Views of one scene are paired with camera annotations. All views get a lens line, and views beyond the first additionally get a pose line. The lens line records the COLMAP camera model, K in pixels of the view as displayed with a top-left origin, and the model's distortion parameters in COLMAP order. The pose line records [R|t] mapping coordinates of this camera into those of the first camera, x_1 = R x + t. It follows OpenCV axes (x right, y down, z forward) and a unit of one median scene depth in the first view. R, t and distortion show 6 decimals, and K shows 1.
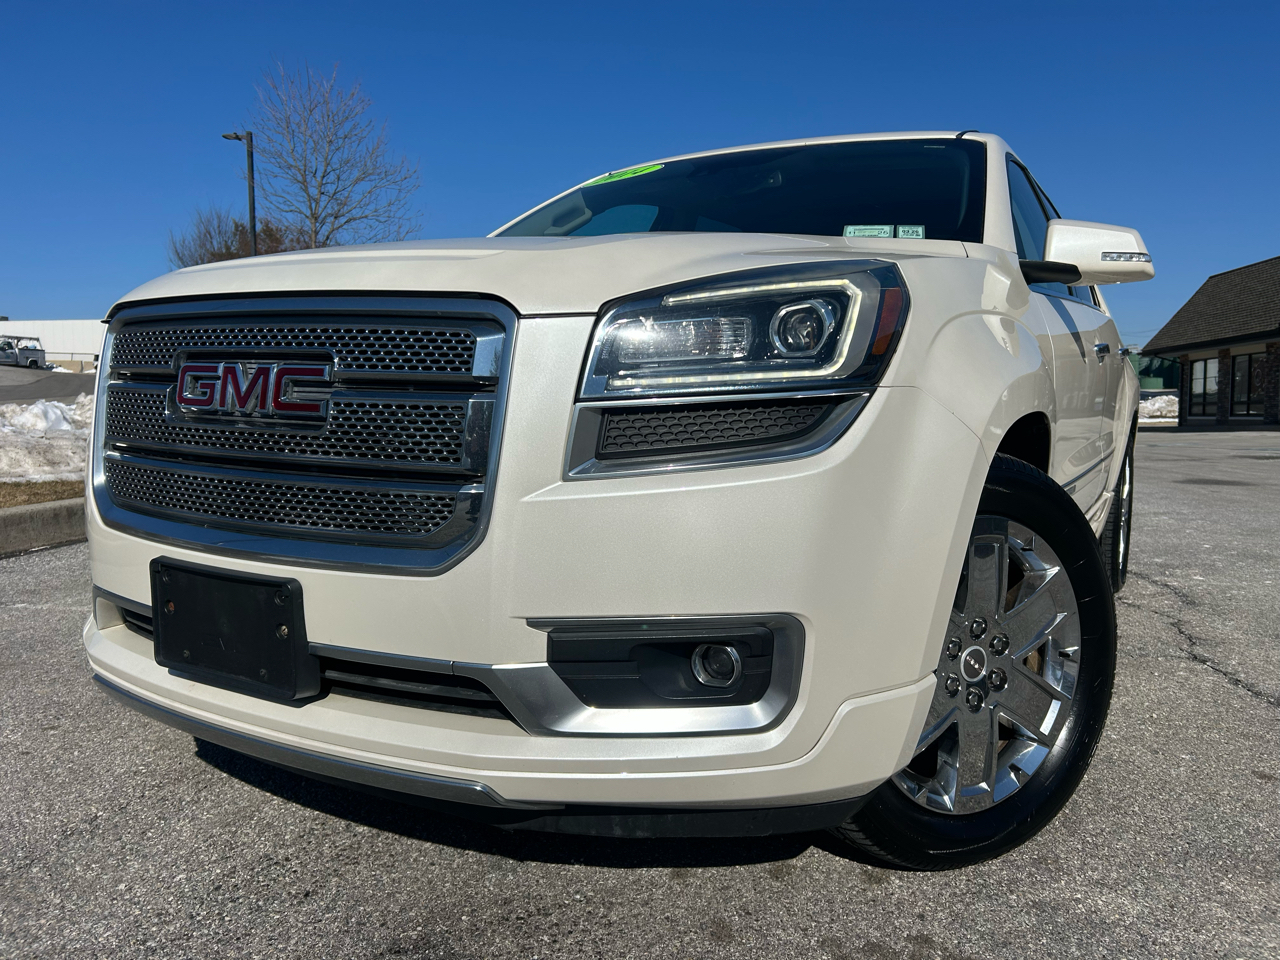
lens RADIAL K [[963.5, 0, 633.0], [0, 963.5, 474.0], [0, 0, 1]] dist [0.009413, -0.009452]
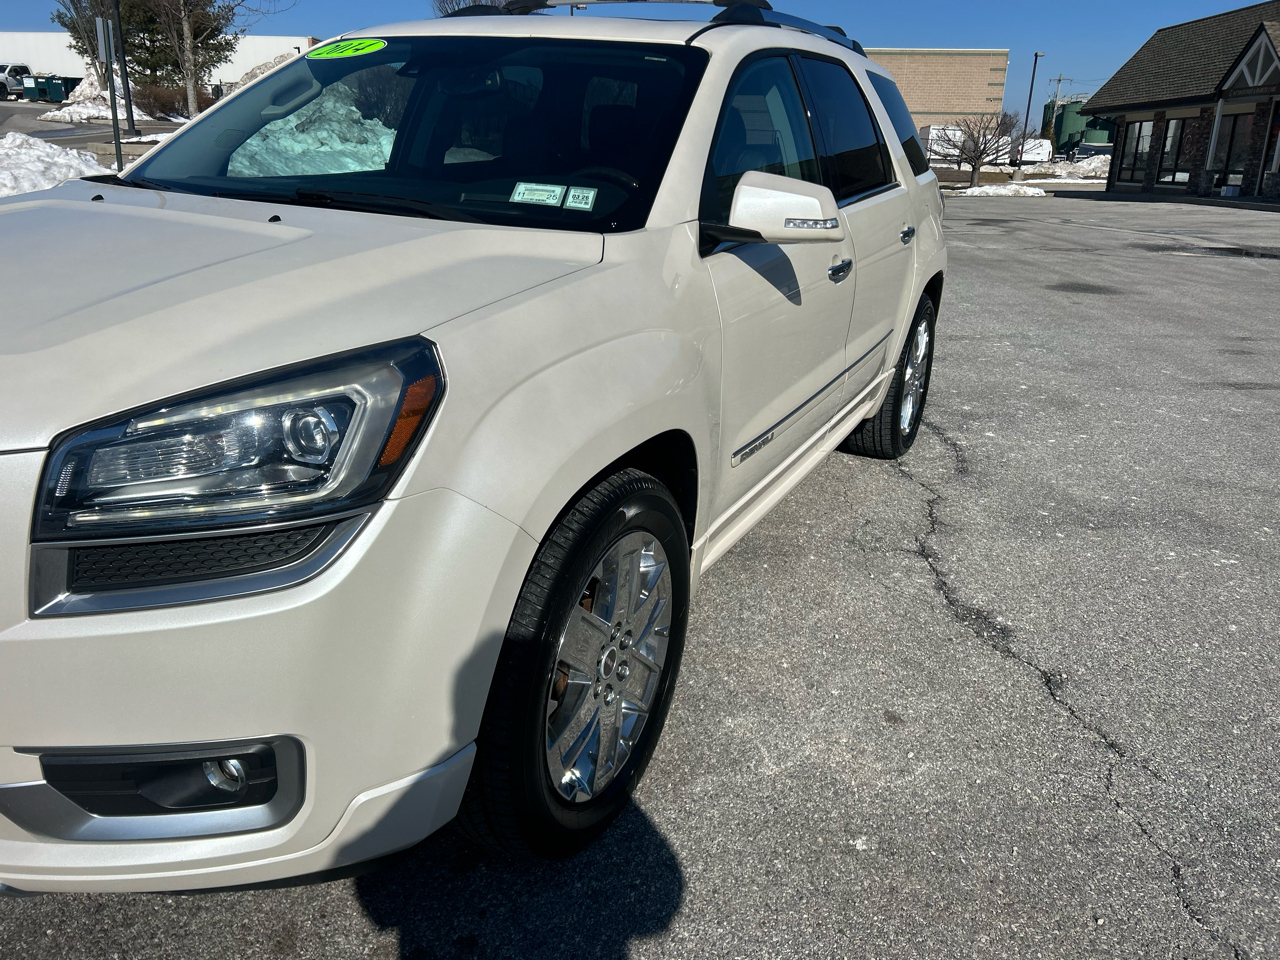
lens RADIAL K [[963.5, 0, 653.6], [0, 963.5, 498.1], [0, 0, 1]] dist [0.009413, -0.009452]
pose [[0.995696, -0.007506, 0.092373, 0.232440], [-0.017656, 0.963098, 0.268571, -0.191701], [-0.090980, -0.269046, 0.958820, 0.012502]]
